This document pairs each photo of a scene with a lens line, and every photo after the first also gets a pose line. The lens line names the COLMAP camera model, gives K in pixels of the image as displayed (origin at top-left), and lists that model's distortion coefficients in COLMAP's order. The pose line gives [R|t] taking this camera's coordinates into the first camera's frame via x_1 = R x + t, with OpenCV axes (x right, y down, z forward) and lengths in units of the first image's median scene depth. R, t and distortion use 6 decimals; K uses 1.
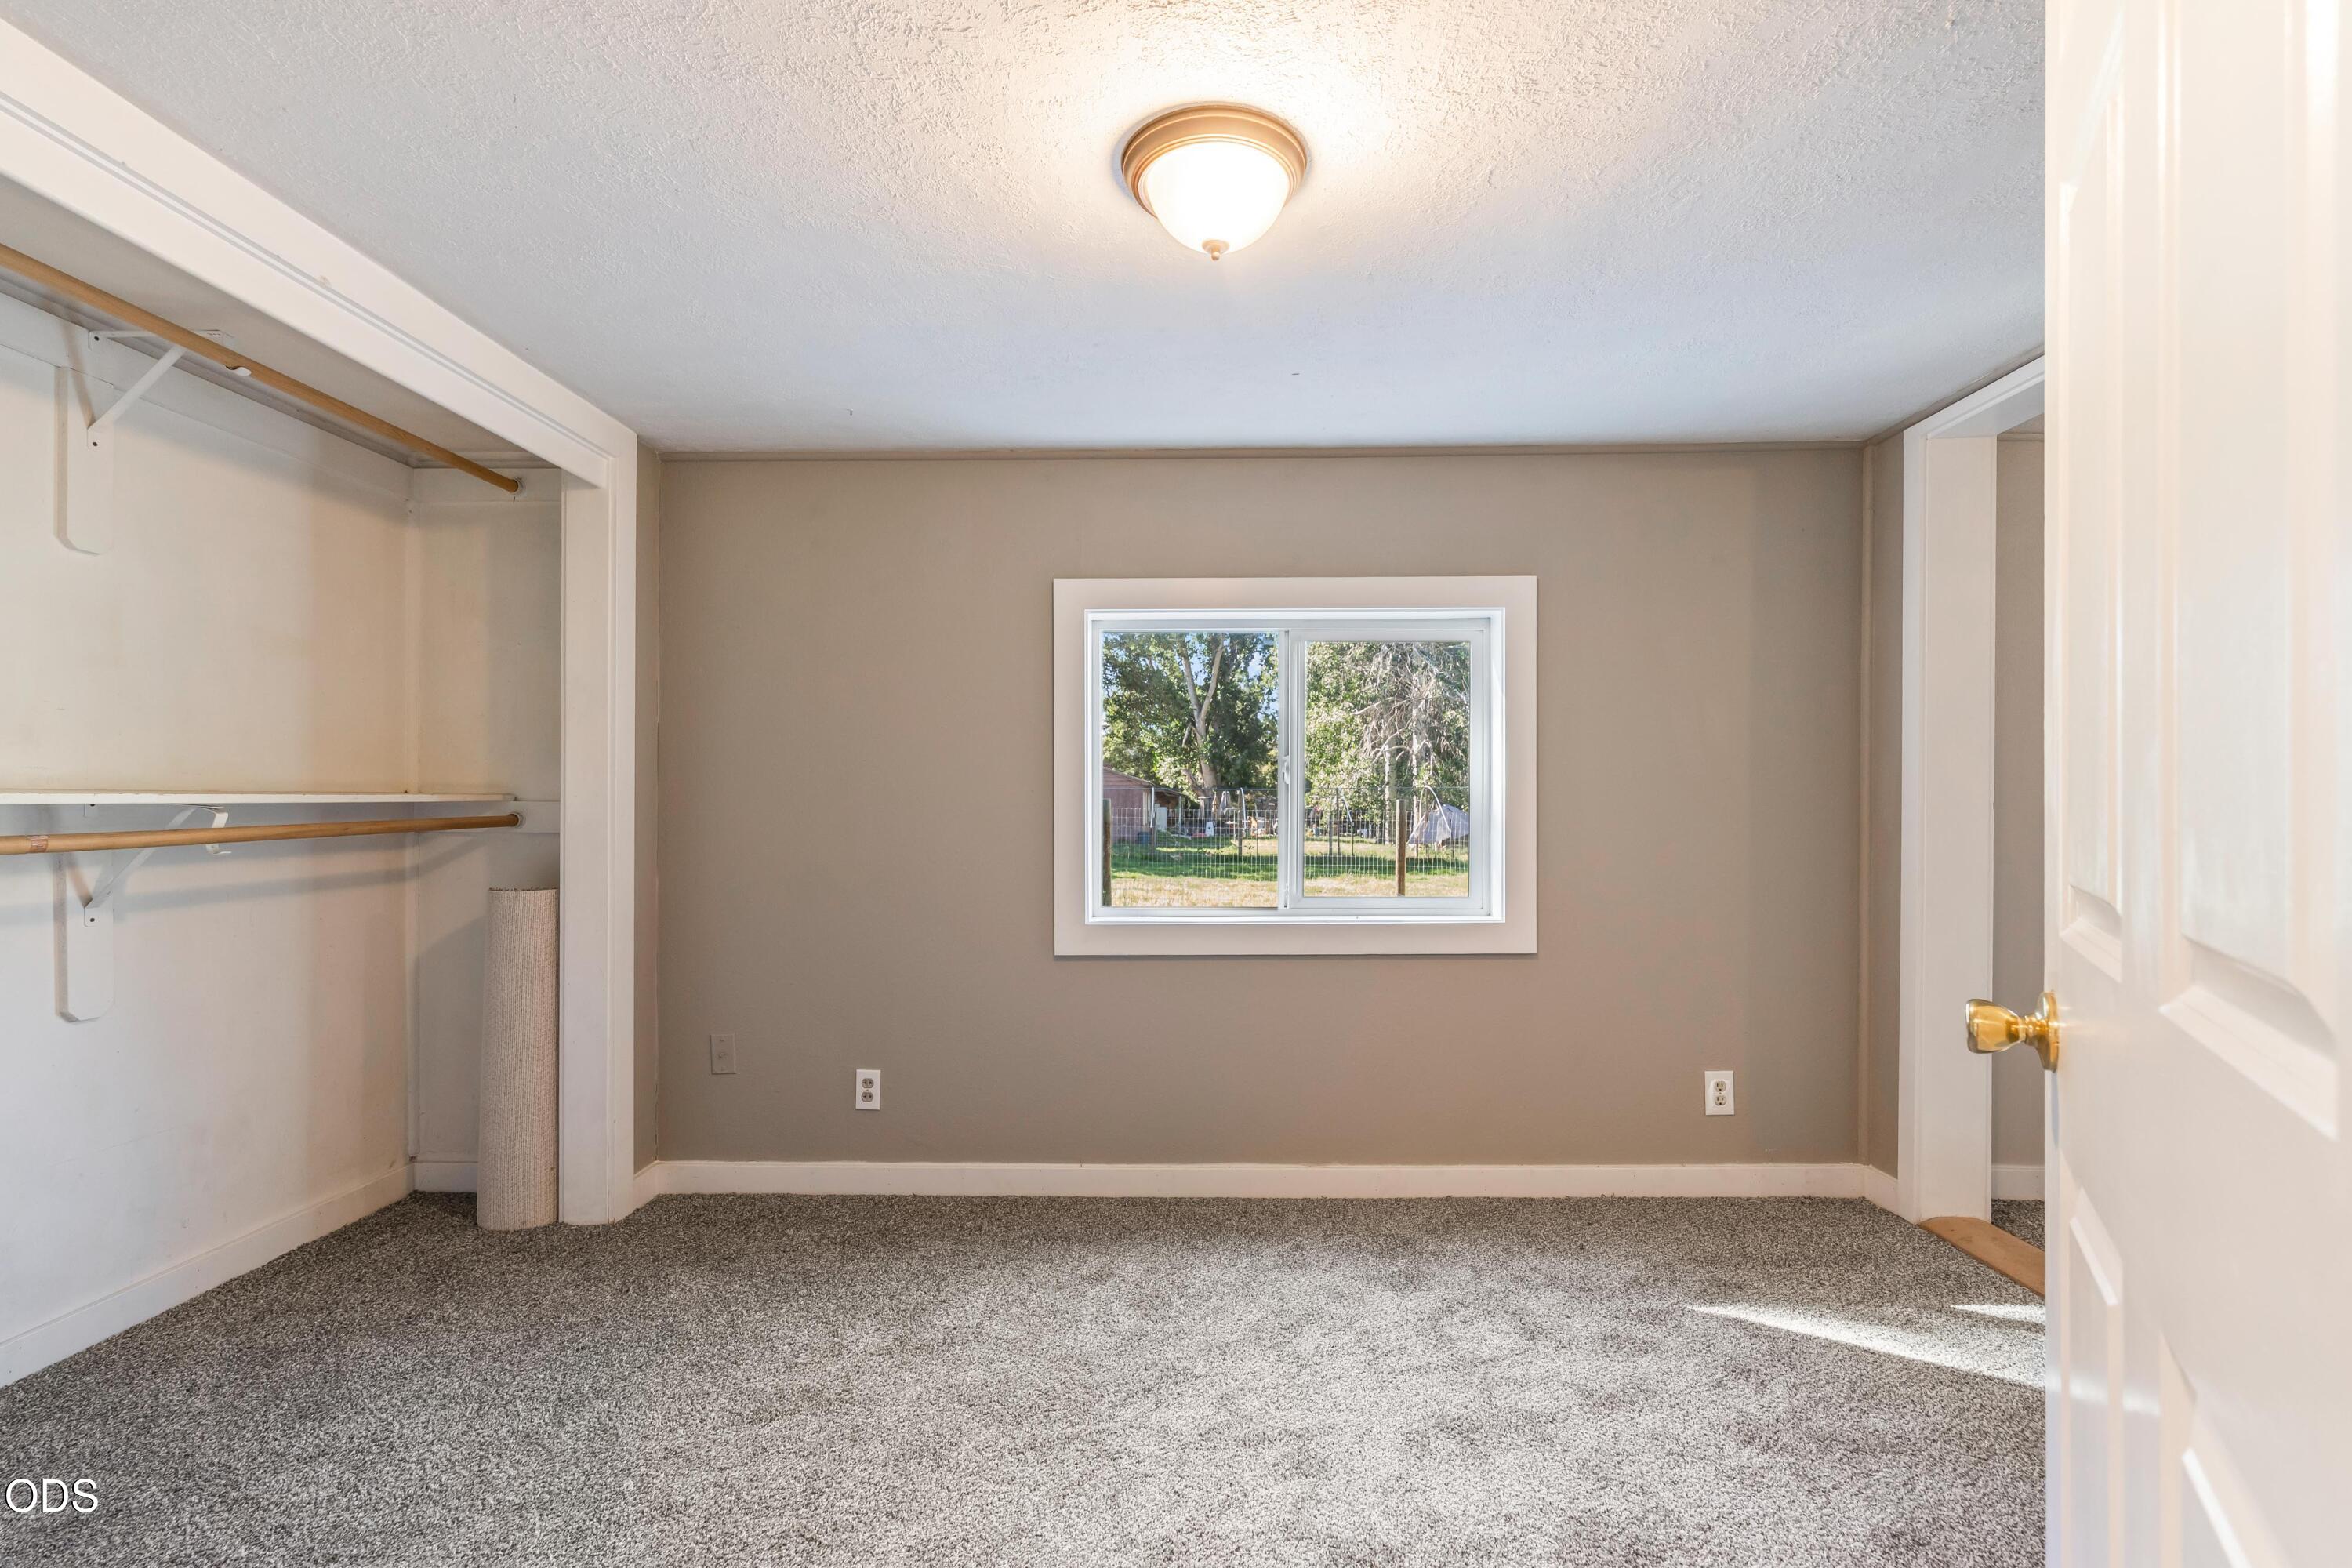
lens RADIAL K [[1065.6, 0, 1167.7], [0, 1065.6, 811.4], [0, 0, 1]] dist [-0.004130, 0.000414]
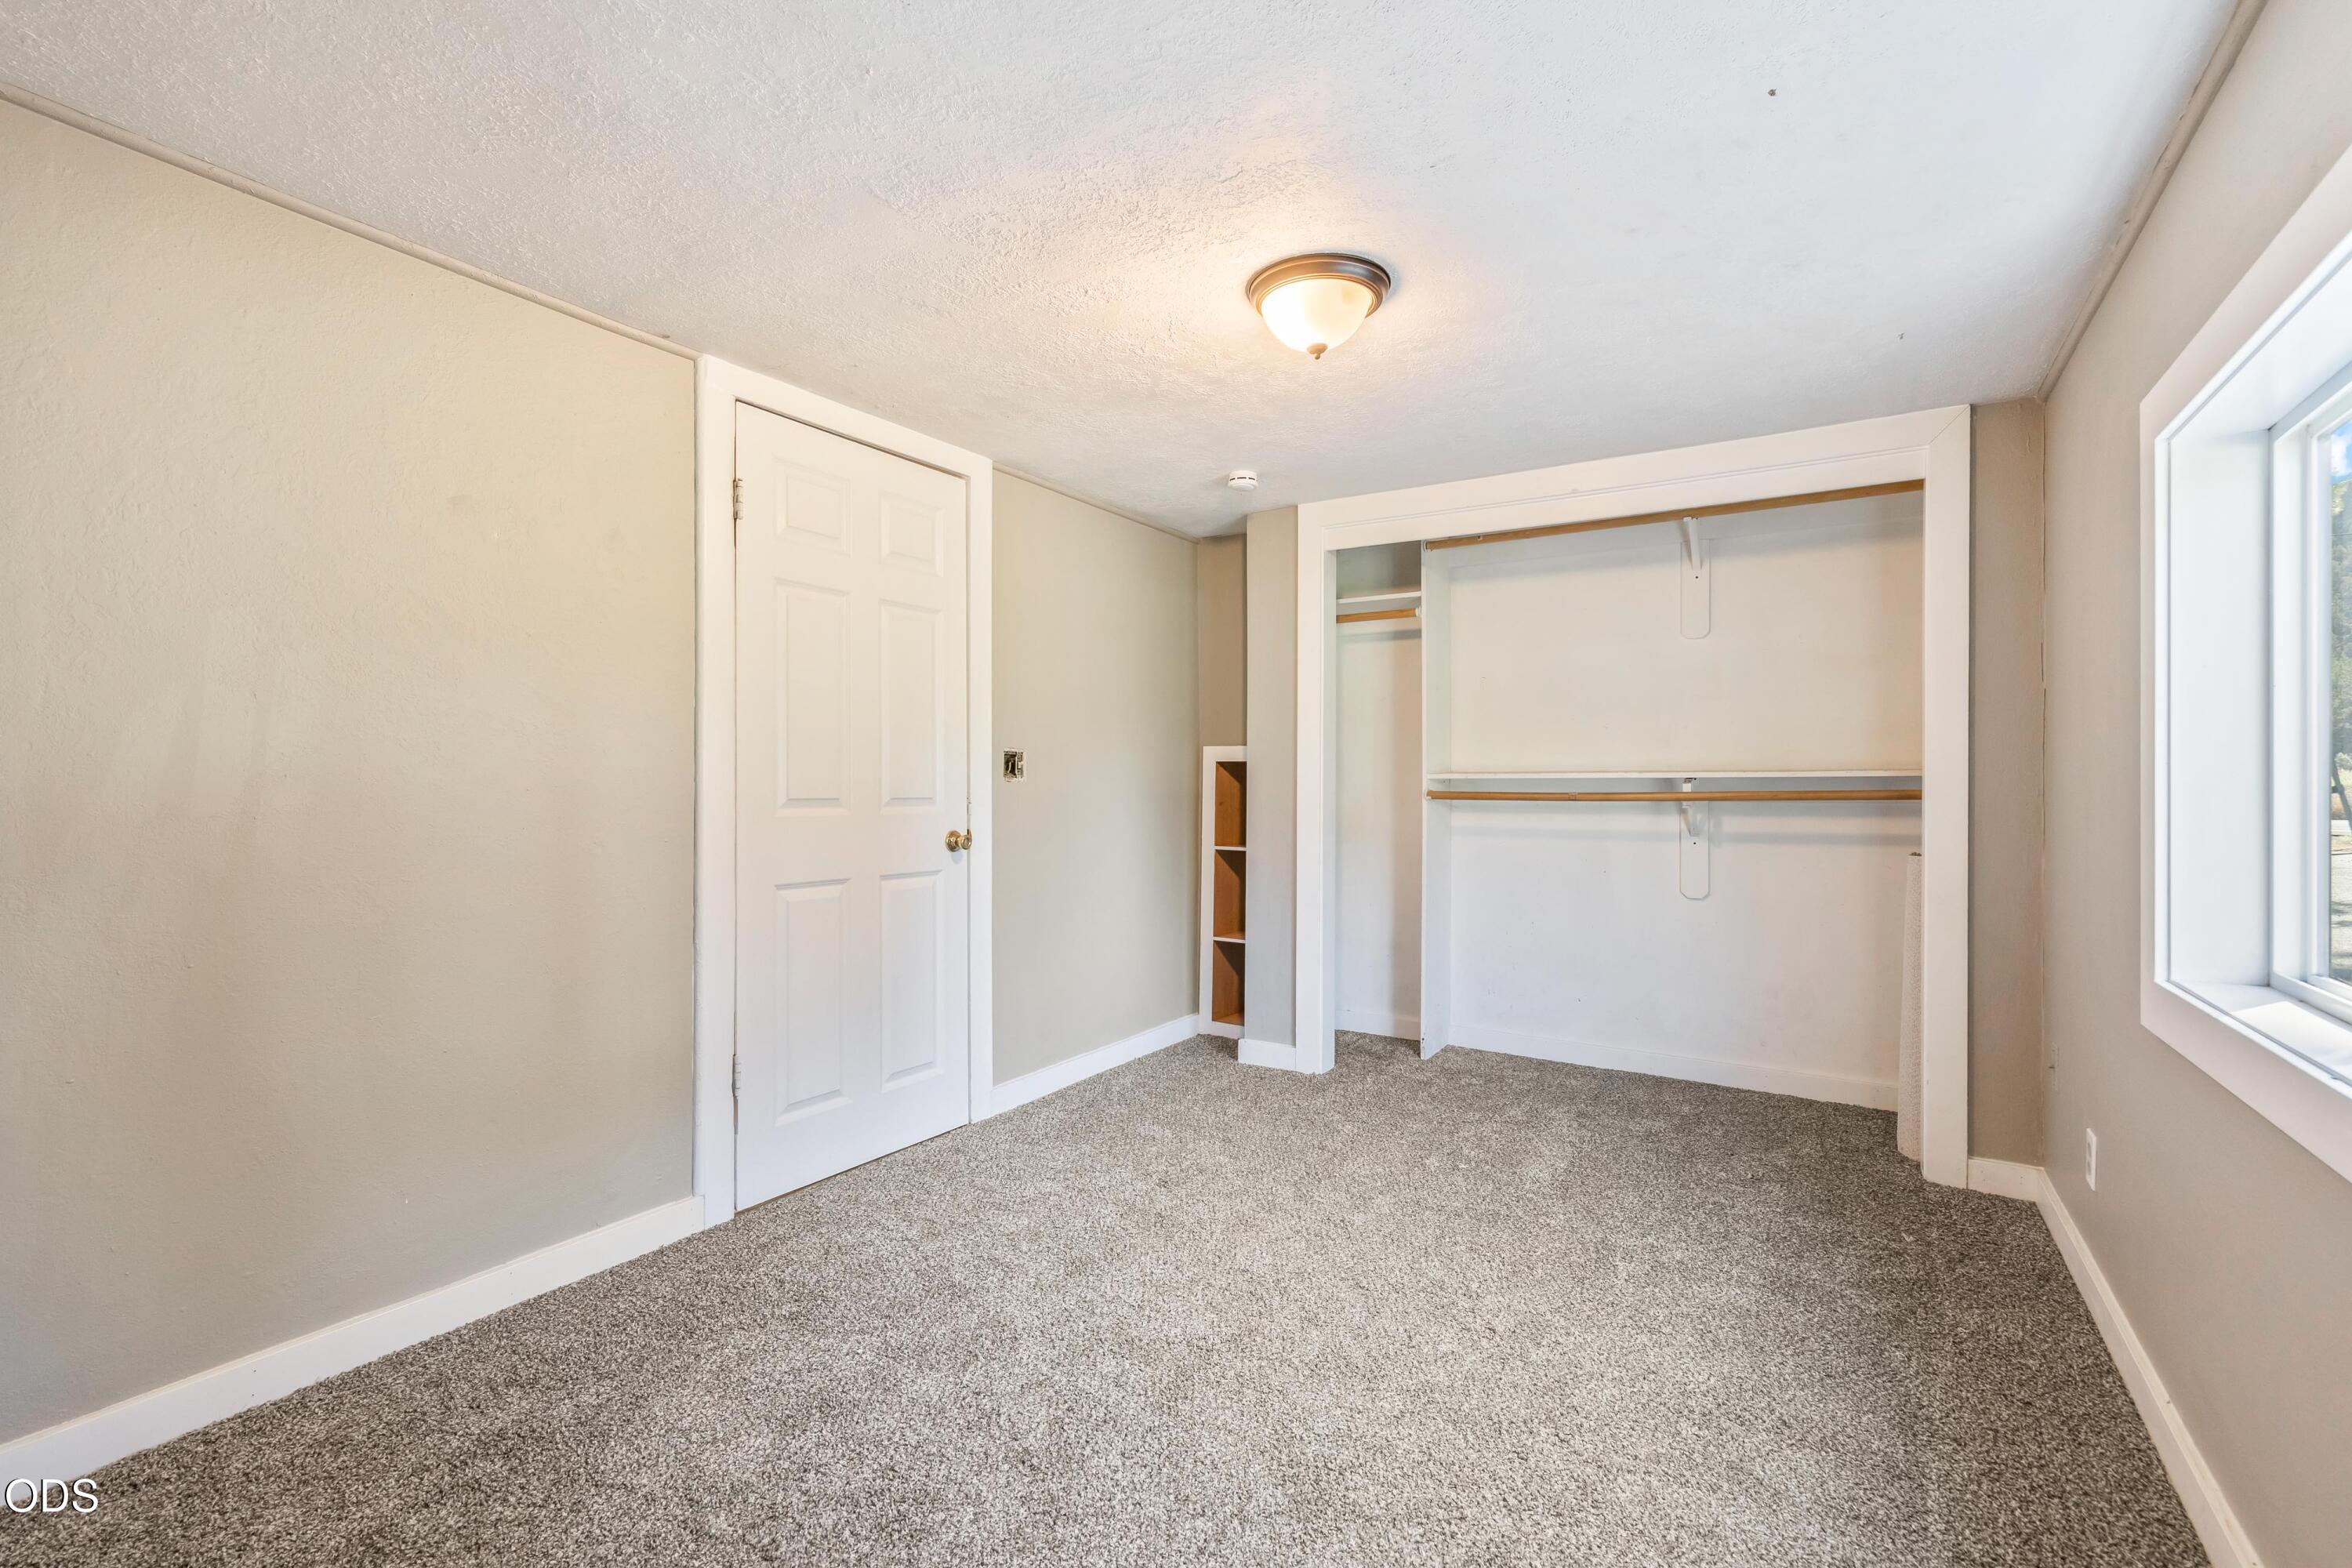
lens RADIAL K [[1050.5, 0, 1176.0], [0, 1050.5, 784.0], [0, 0, 1]] dist [0.002740, 0.000098]
pose [[-0.508034, -0.000600, -0.861337, 0.953065], [-0.010890, 0.999924, 0.005727, 0.002309], [0.861268, 0.012289, -0.508002, 1.144031]]
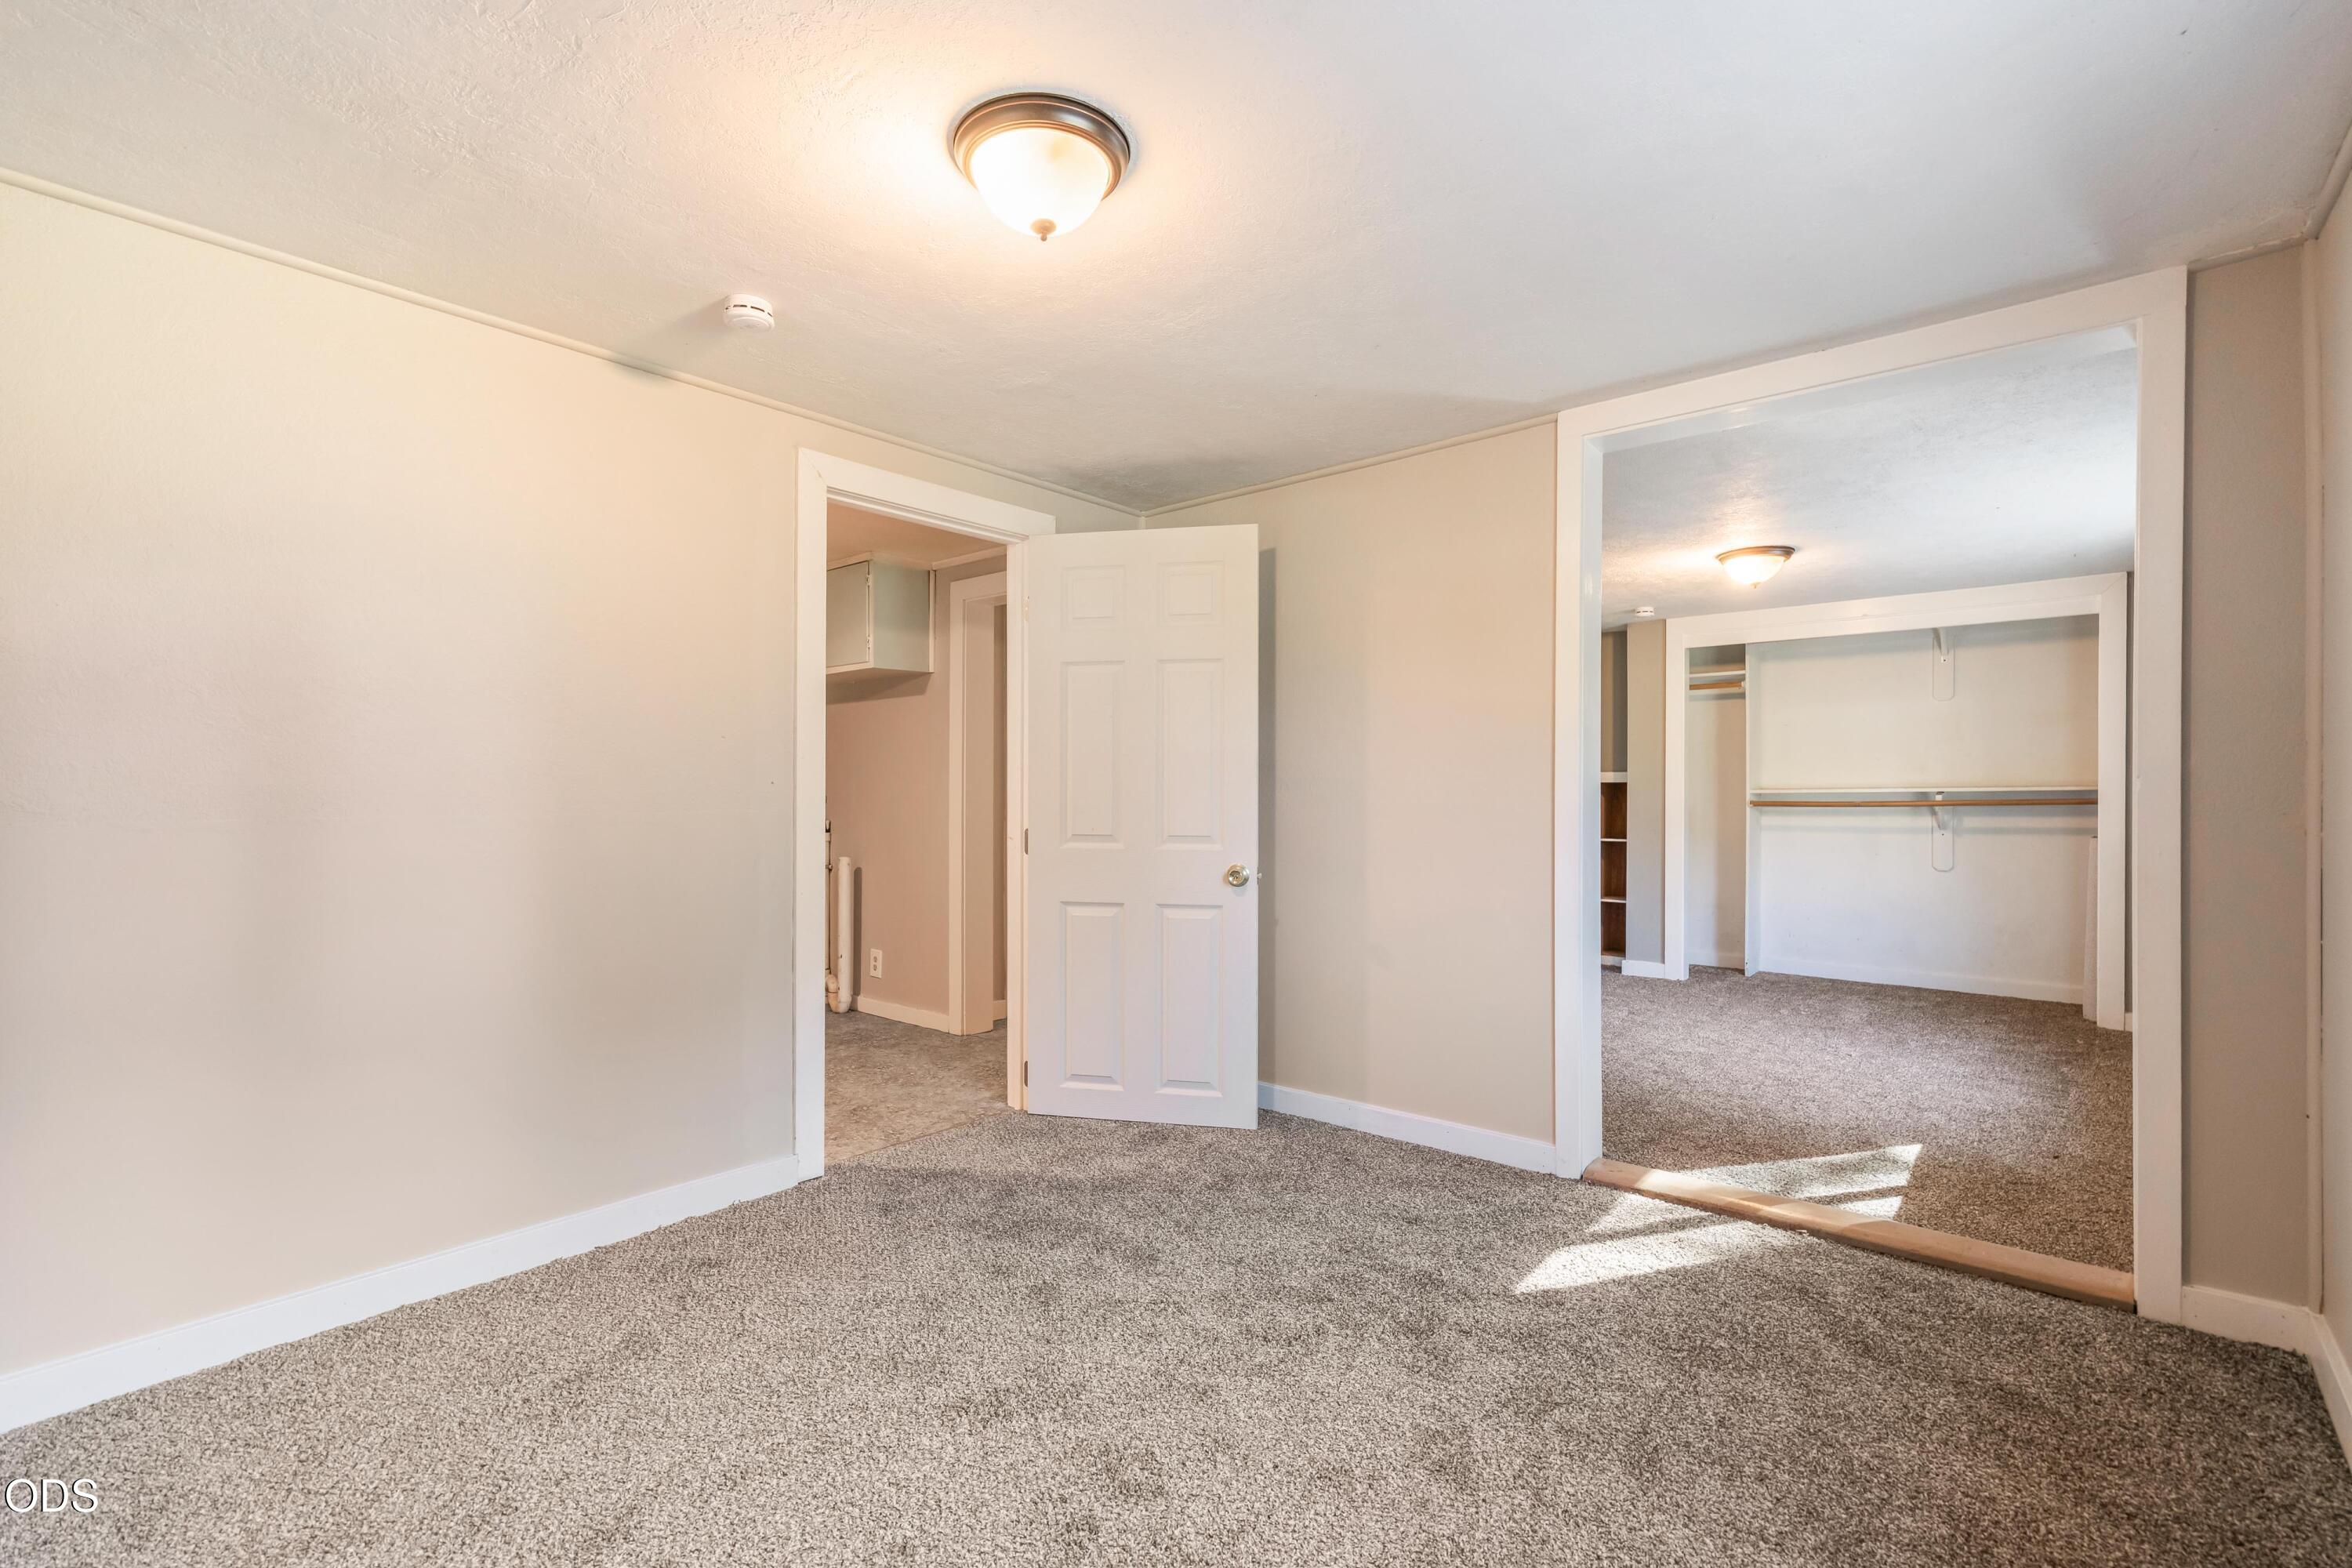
lens RADIAL K [[1065.6, 0, 1167.7], [0, 1065.6, 811.4], [0, 0, 1]] dist [-0.004130, 0.000414]
pose [[-0.628658, 0.015473, -0.777528, 2.336597], [-0.001508, 0.999776, 0.021115, -0.010609], [0.777680, 0.014447, -0.628494, 1.165321]]
